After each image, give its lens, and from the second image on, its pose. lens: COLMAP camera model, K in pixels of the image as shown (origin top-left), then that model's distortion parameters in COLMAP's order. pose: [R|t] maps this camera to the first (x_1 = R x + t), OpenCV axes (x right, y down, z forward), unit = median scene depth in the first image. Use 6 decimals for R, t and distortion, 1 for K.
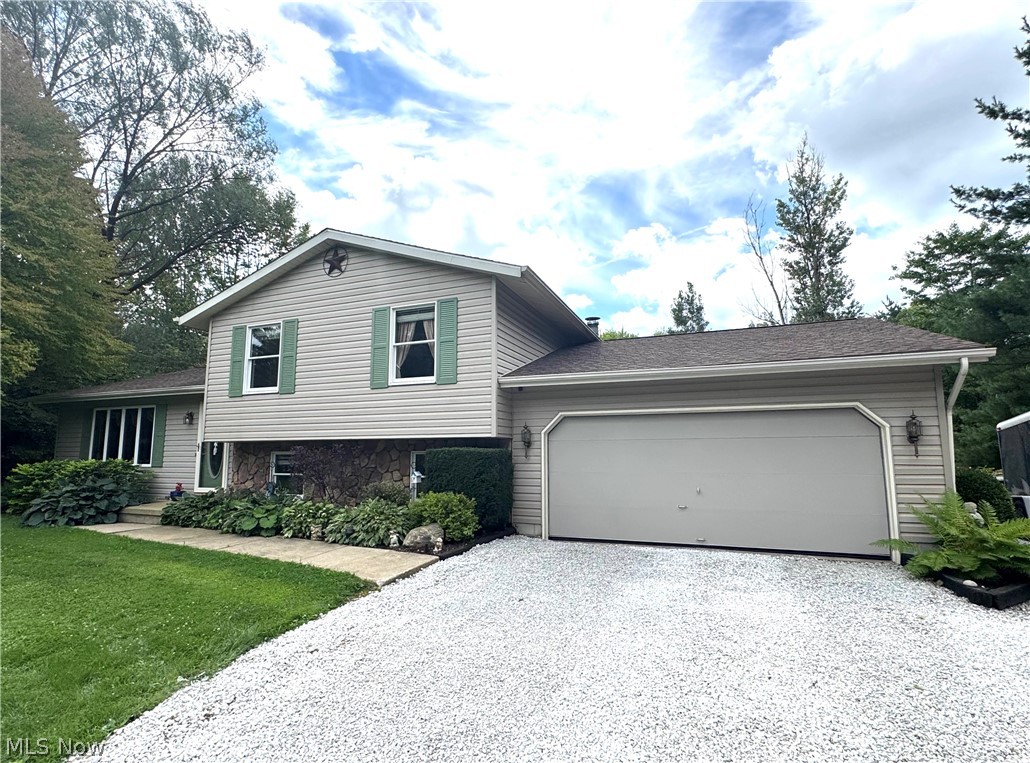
lens RADIAL K [[517.7, 0, 509.7], [0, 517.7, 383.2], [0, 0, 1]] dist [-0.013527, -0.000068]
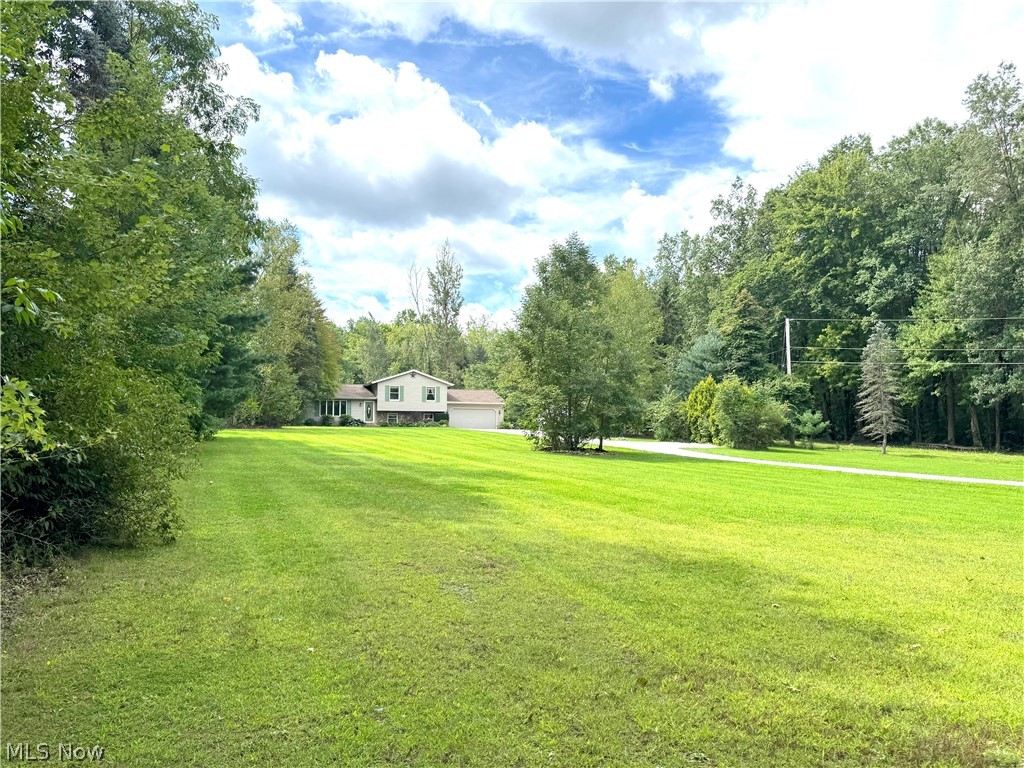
lens RADIAL K [[807.4, 0, 511.8], [0, 807.4, 383.9], [0, 0, 1]] dist [0.000187, 0.000033]
pose [[0.733632, 0.047223, 0.677904, -5.179421], [-0.098016, 0.994504, 0.036796, -0.562162], [-0.672441, -0.093440, 0.734229, -5.647199]]
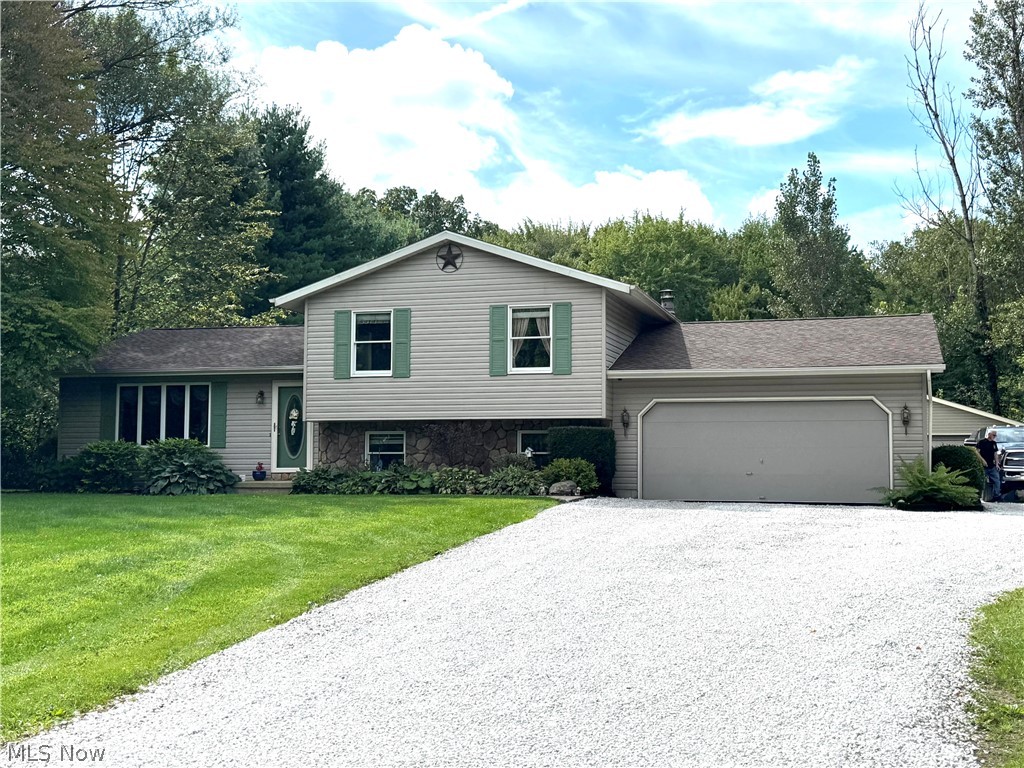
lens RADIAL K [[1272.5, 0, 514.3], [0, 1272.5, 384.4], [0, 0, 1]] dist [0.034918, 0.000000]
pose [[0.995823, 0.014024, 0.090217, -0.466033], [-0.019953, 0.997675, 0.065158, -0.155177], [-0.089093, -0.066686, 0.993788, -1.814313]]
